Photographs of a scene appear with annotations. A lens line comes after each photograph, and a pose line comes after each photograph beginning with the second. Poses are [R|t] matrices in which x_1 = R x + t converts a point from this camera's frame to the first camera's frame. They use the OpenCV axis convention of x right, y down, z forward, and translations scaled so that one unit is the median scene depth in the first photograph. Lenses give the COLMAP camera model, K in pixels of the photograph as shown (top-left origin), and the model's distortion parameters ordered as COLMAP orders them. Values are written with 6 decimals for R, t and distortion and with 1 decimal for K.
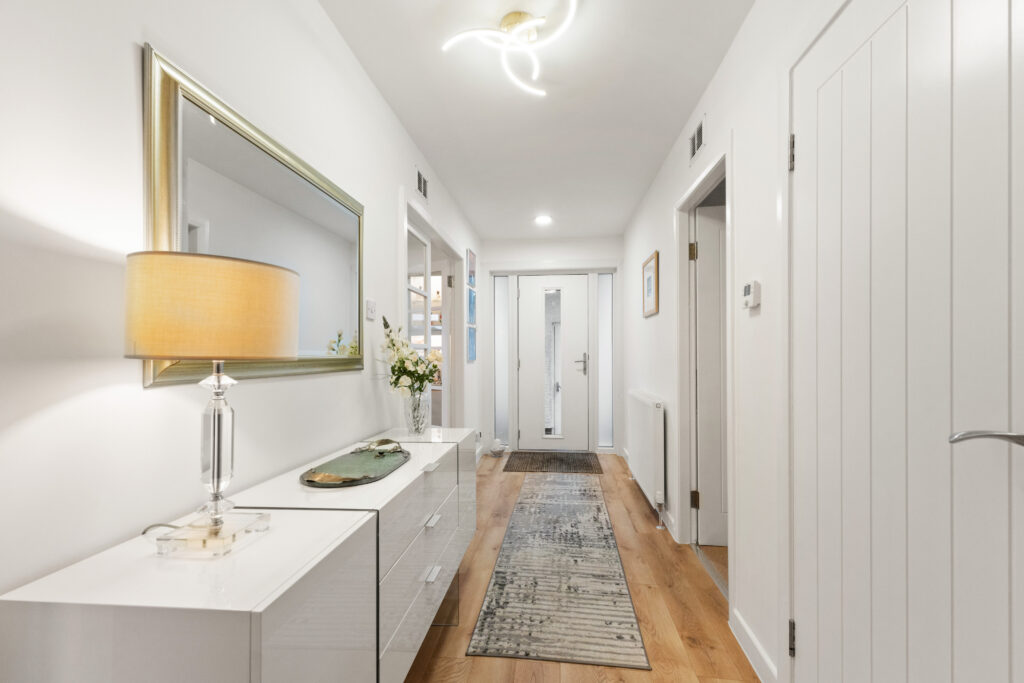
lens RADIAL K [[430.0, 0, 512.4], [0, 430.0, 350.5], [0, 0, 1]] dist [0.001691, 0.000294]
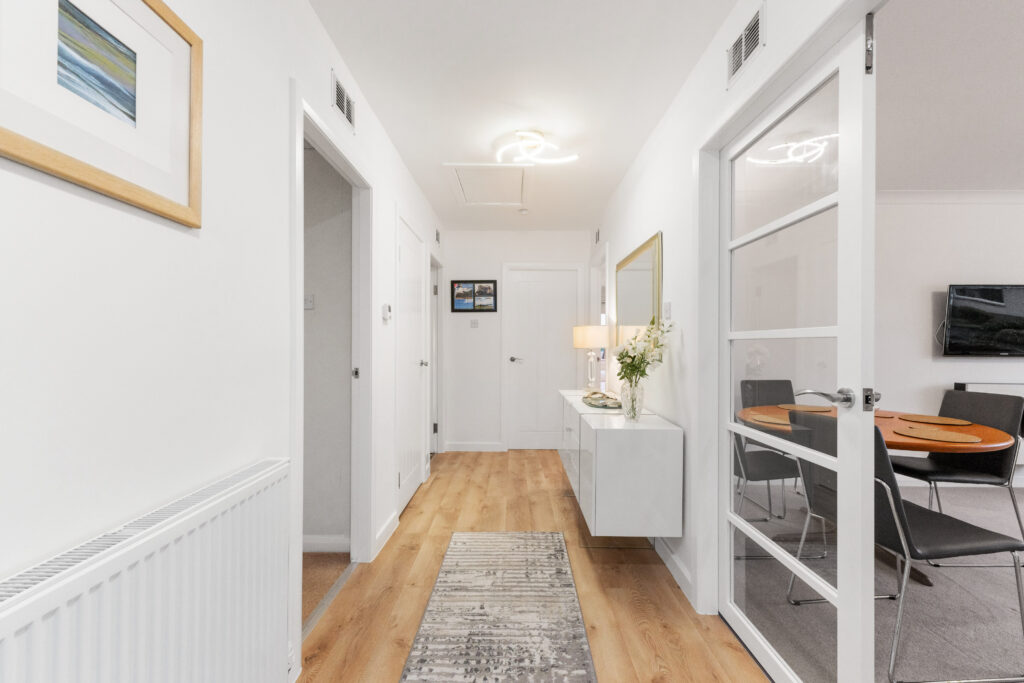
lens RADIAL K [[430.0, 0, 512.4], [0, 430.0, 350.5], [0, 0, 1]] dist [0.001691, 0.000294]
pose [[-0.994782, -0.002897, -0.101980, 0.191117], [-0.003185, 0.999991, 0.002657, 0.008203], [0.101971, 0.002968, -0.994783, 1.974645]]
